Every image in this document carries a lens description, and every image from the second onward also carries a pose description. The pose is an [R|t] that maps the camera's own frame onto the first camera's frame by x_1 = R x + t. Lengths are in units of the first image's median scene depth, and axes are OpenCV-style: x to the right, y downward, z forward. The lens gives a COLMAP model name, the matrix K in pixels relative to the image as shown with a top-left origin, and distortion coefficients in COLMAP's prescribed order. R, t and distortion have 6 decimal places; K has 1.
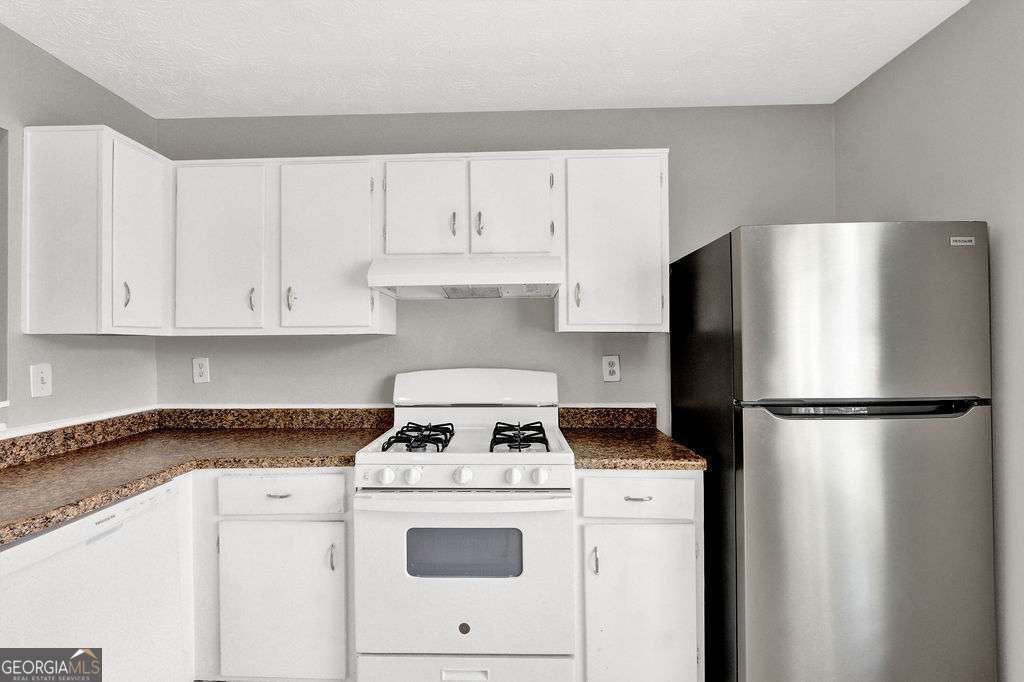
lens RADIAL K [[475.4, 0, 500.7], [0, 475.4, 335.8], [0, 0, 1]] dist [-0.018012, 0.000385]
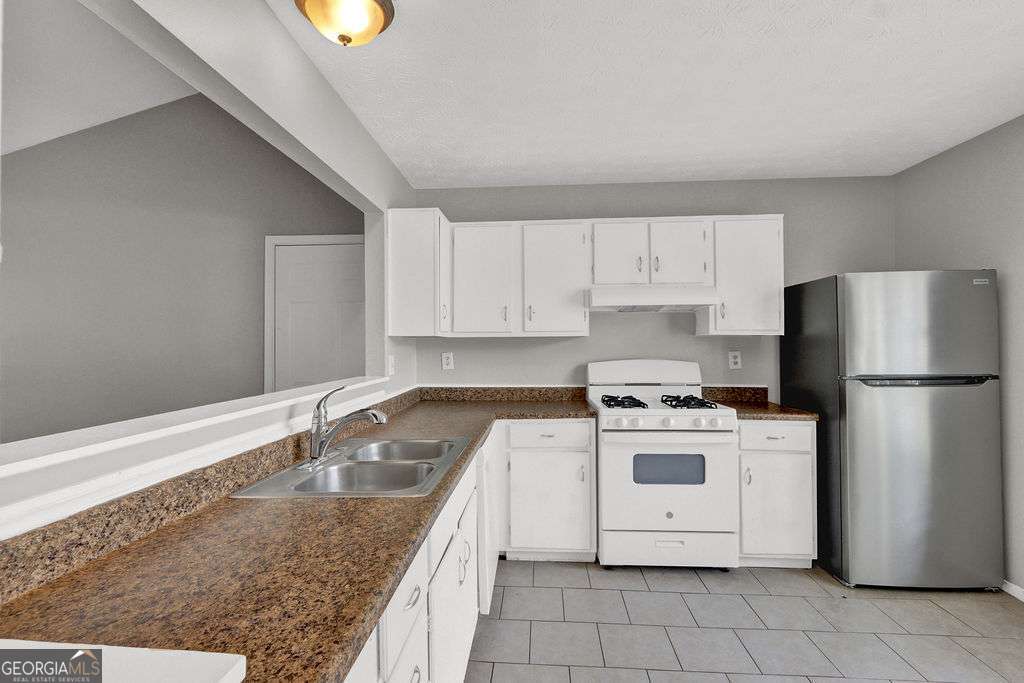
lens RADIAL K [[475.4, 0, 500.7], [0, 475.4, 336.3], [0, 0, 1]] dist [-0.018012, 0.000385]
pose [[0.998822, 0.000343, -0.048521, -0.476878], [-0.000466, 0.999997, -0.002515, 0.000014], [0.048520, 0.002535, 0.998819, -0.552856]]
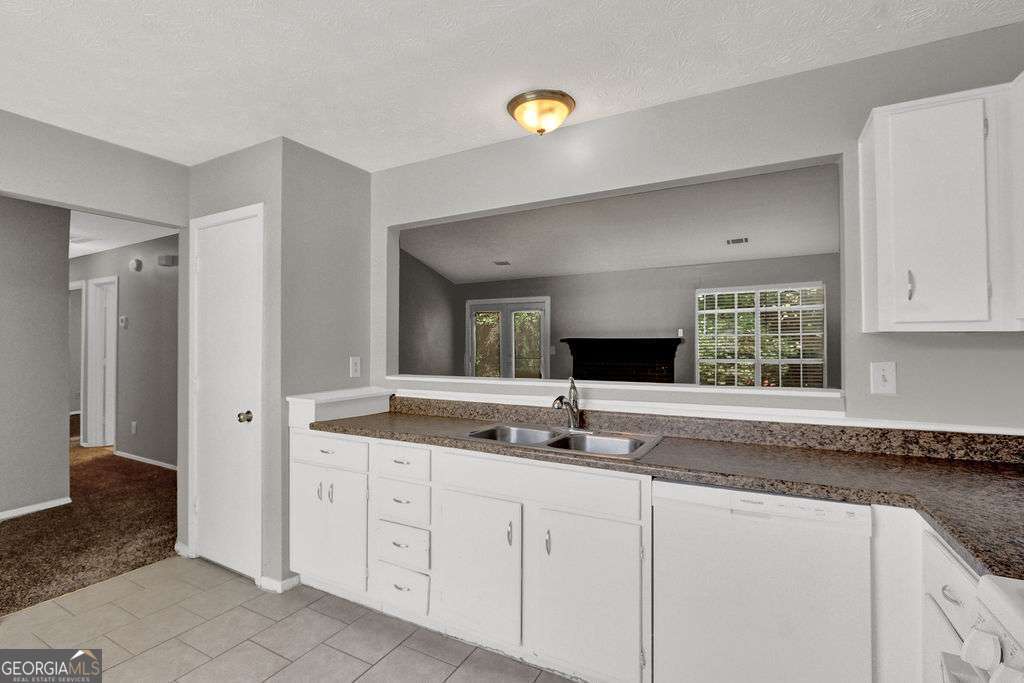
lens RADIAL K [[475.4, 0, 500.7], [0, 475.4, 336.3], [0, 0, 1]] dist [-0.018012, 0.000385]
pose [[-0.452183, -0.007014, -0.891898, 0.277395], [0.015970, 0.999745, -0.015959, 0.007376], [0.891782, -0.021460, -0.451956, 0.653410]]
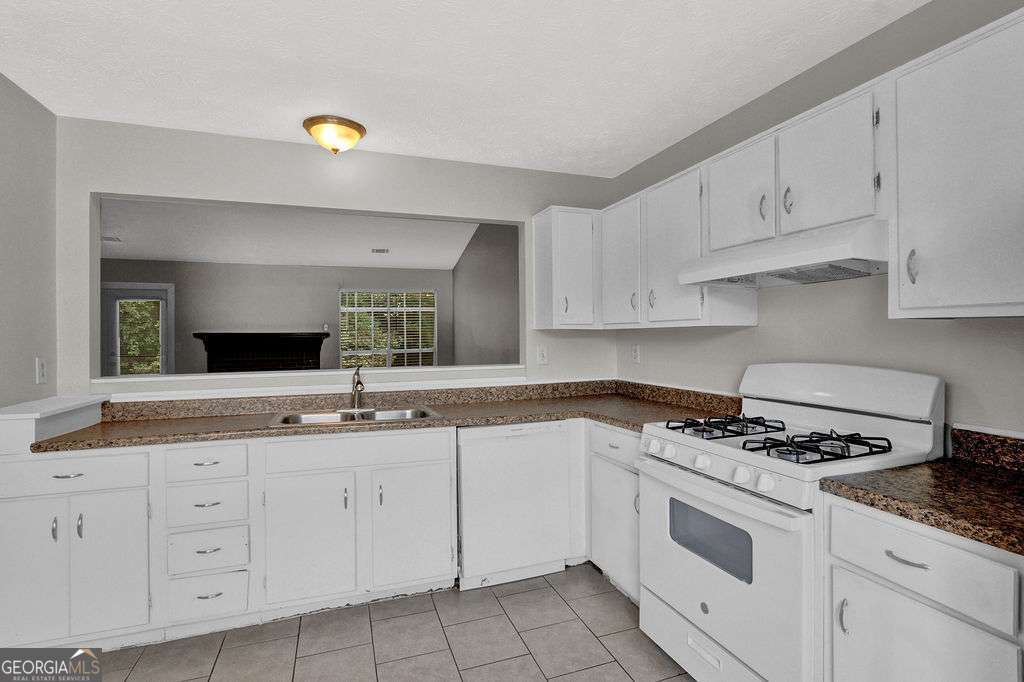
lens RADIAL K [[475.4, 0, 500.7], [0, 475.4, 335.8], [0, 0, 1]] dist [-0.018012, 0.000385]
pose [[0.363029, 0.003235, -0.931772, 0.592845], [0.018017, 0.999783, 0.010490, -0.001175], [0.931604, -0.020596, 0.362892, 0.173825]]
